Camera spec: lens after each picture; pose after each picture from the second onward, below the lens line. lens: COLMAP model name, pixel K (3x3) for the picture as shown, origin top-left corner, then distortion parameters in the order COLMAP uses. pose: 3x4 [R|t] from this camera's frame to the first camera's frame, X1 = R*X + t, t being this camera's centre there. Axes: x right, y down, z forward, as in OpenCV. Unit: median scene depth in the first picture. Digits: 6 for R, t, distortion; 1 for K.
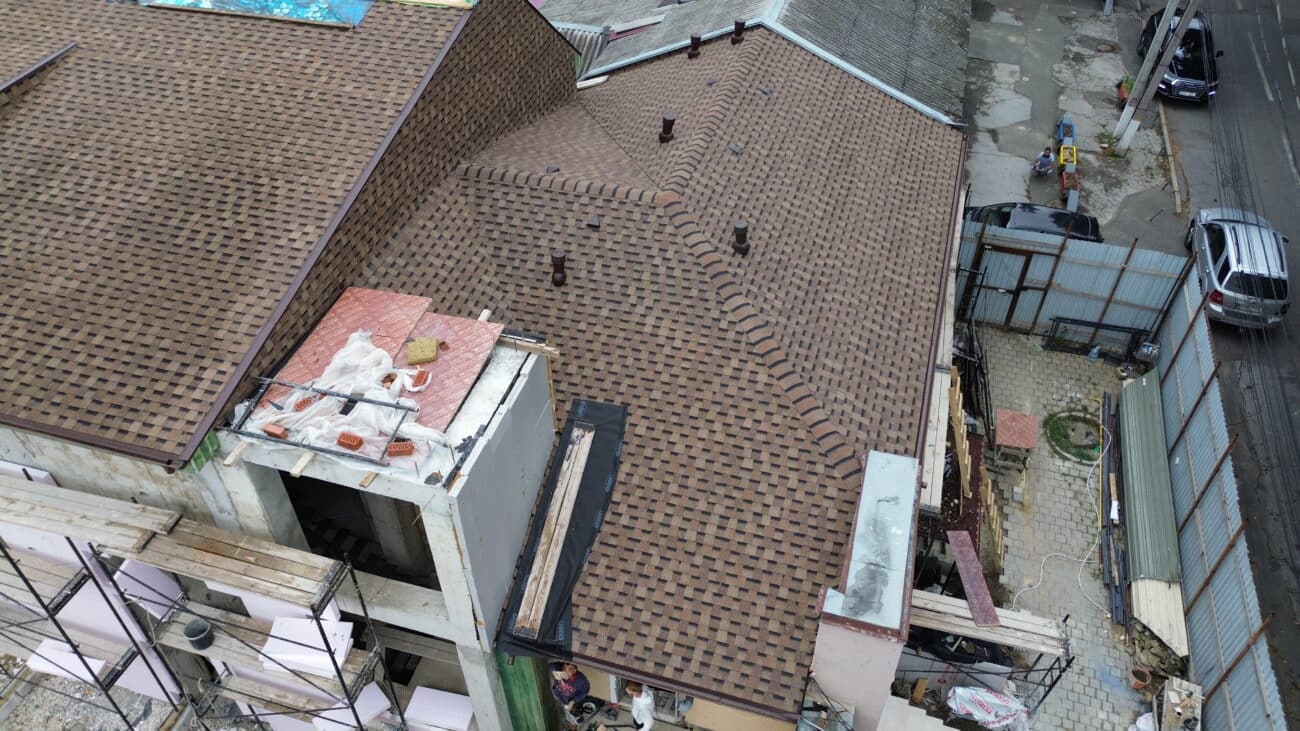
lens RADIAL K [[913.3, 0, 651.7], [0, 913.3, 363.5], [0, 0, 1]] dist [0.087146, -0.095509]
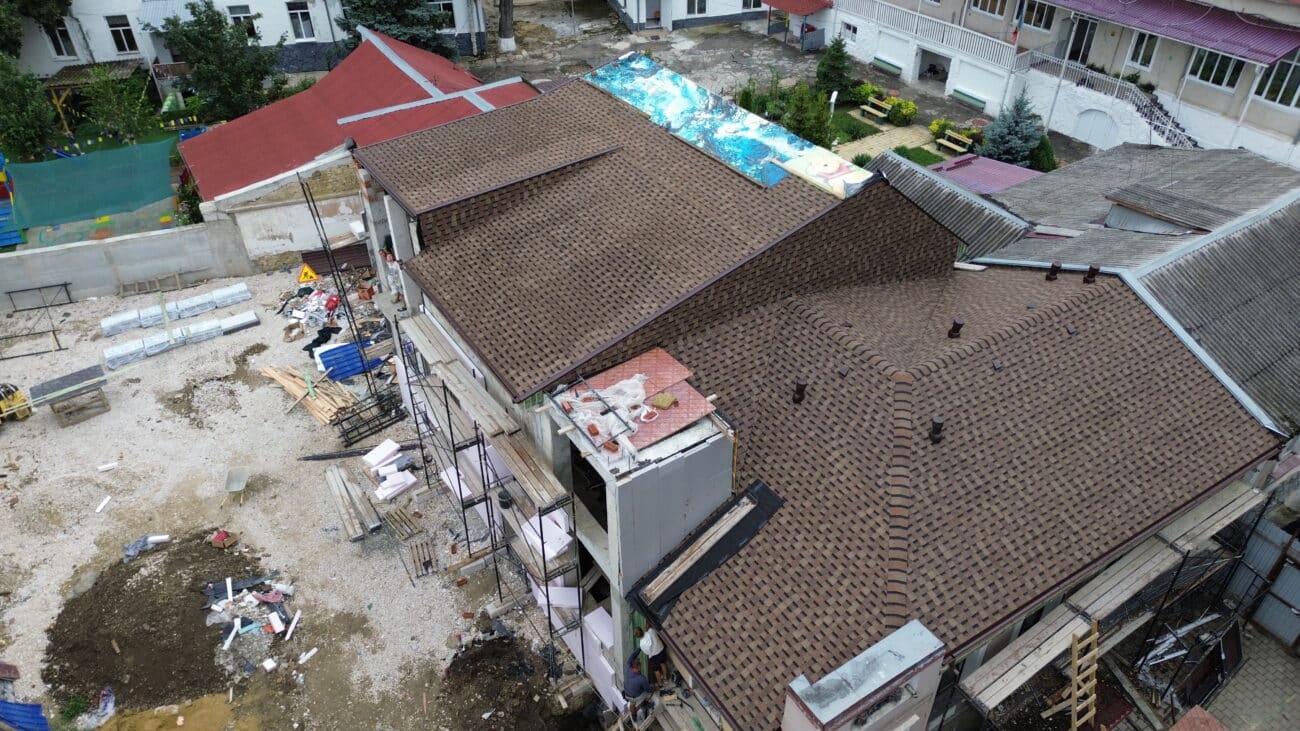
lens RADIAL K [[915.2, 0, 650.8], [0, 915.2, 363.2], [0, 0, 1]] dist [0.088557, -0.101878]
pose [[0.762746, 0.396373, -0.510986, 0.436913], [-0.430341, 0.900899, 0.056461, -0.129297], [0.482726, 0.176833, 0.857733, -0.319940]]
